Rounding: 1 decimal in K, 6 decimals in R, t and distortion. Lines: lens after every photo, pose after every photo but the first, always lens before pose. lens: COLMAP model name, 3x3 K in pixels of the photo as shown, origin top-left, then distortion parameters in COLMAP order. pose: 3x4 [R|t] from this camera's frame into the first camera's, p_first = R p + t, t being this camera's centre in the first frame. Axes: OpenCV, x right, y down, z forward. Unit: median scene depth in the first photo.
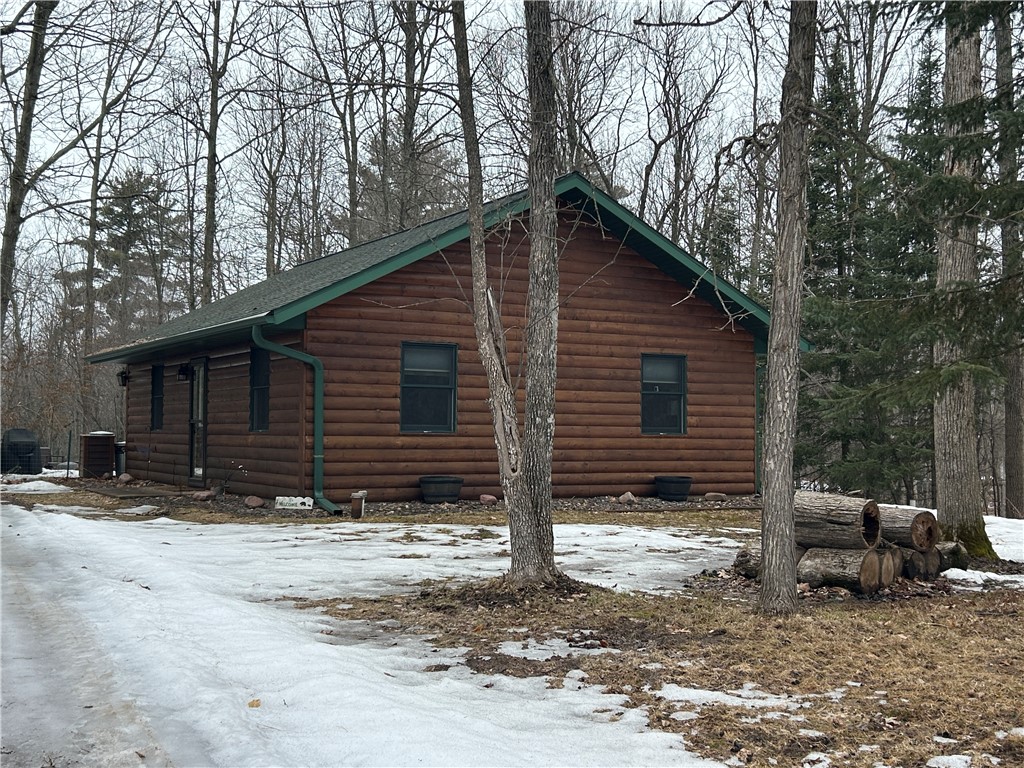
lens RADIAL K [[1204.5, 0, 512.0], [0, 1204.5, 384.0], [0, 0, 1]] dist [0.199238, -0.668435]
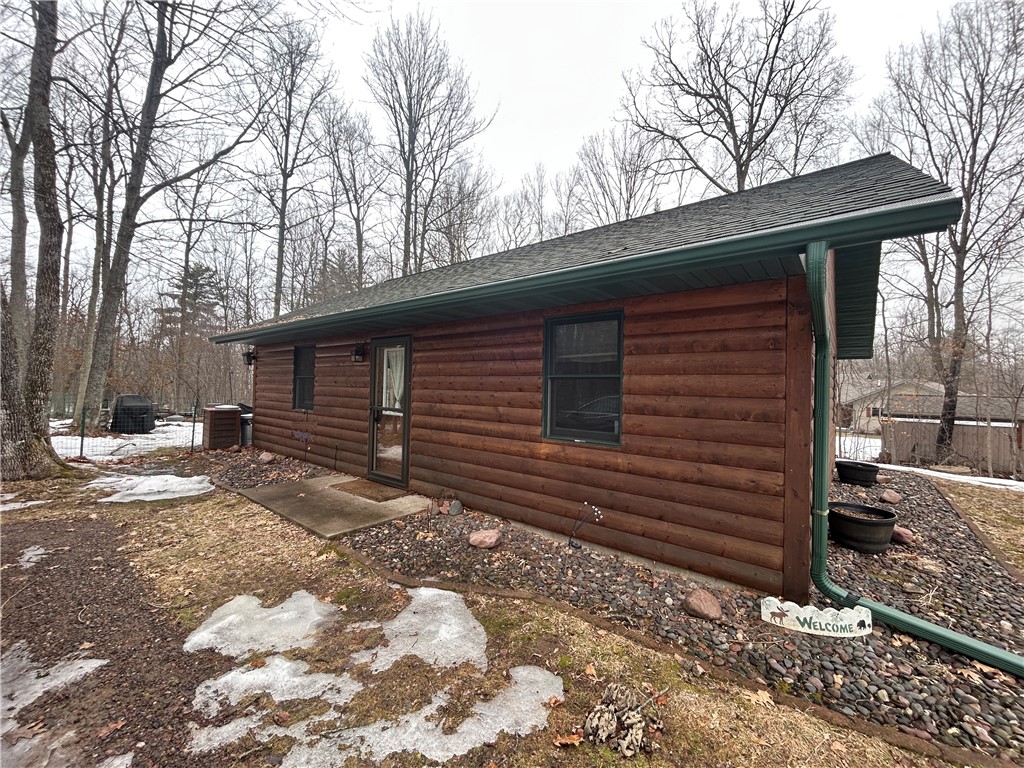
lens RADIAL K [[413.2, 0, 512.0], [0, 413.2, 384.0], [0, 0, 1]] dist [0.000211, 0.000080]
pose [[0.935015, 0.020613, 0.354010, -0.232103], [-0.032187, 0.999121, 0.026838, 0.001346], [-0.353146, -0.036488, 0.934857, 0.570708]]
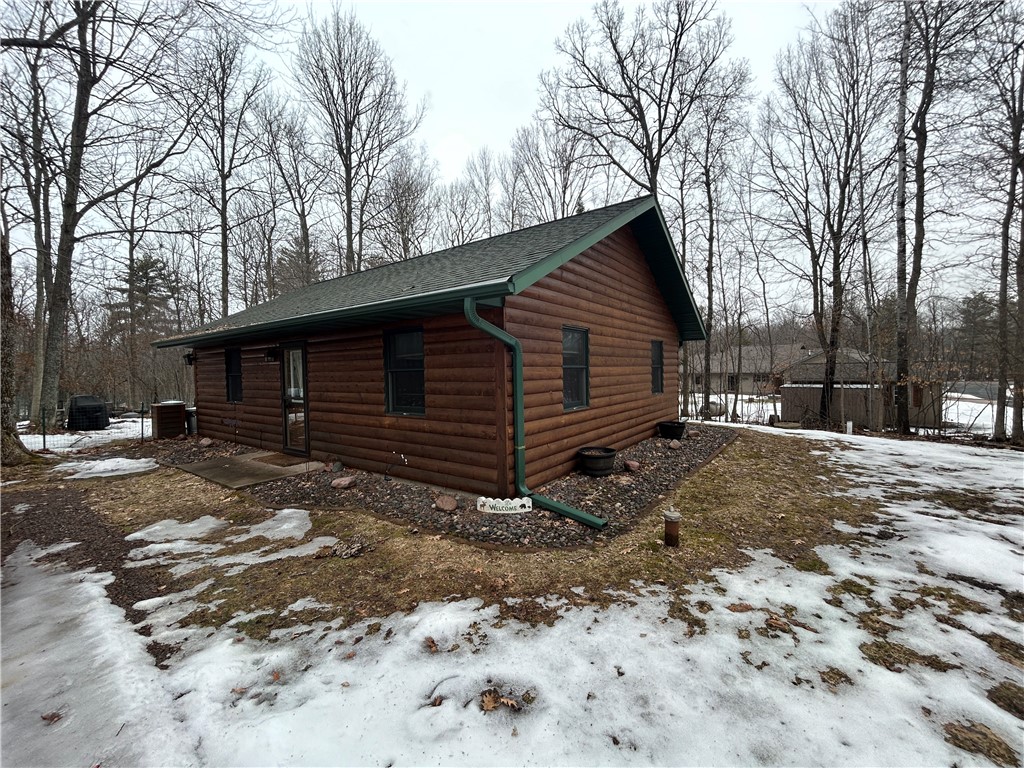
lens RADIAL K [[413.2, 0, 512.0], [0, 413.2, 384.0], [0, 0, 1]] dist [0.000211, 0.000080]
pose [[0.912842, -0.036453, 0.406683, -0.189370], [0.008388, 0.997471, 0.070580, -0.006622], [-0.408228, -0.061017, 0.910839, 0.468275]]
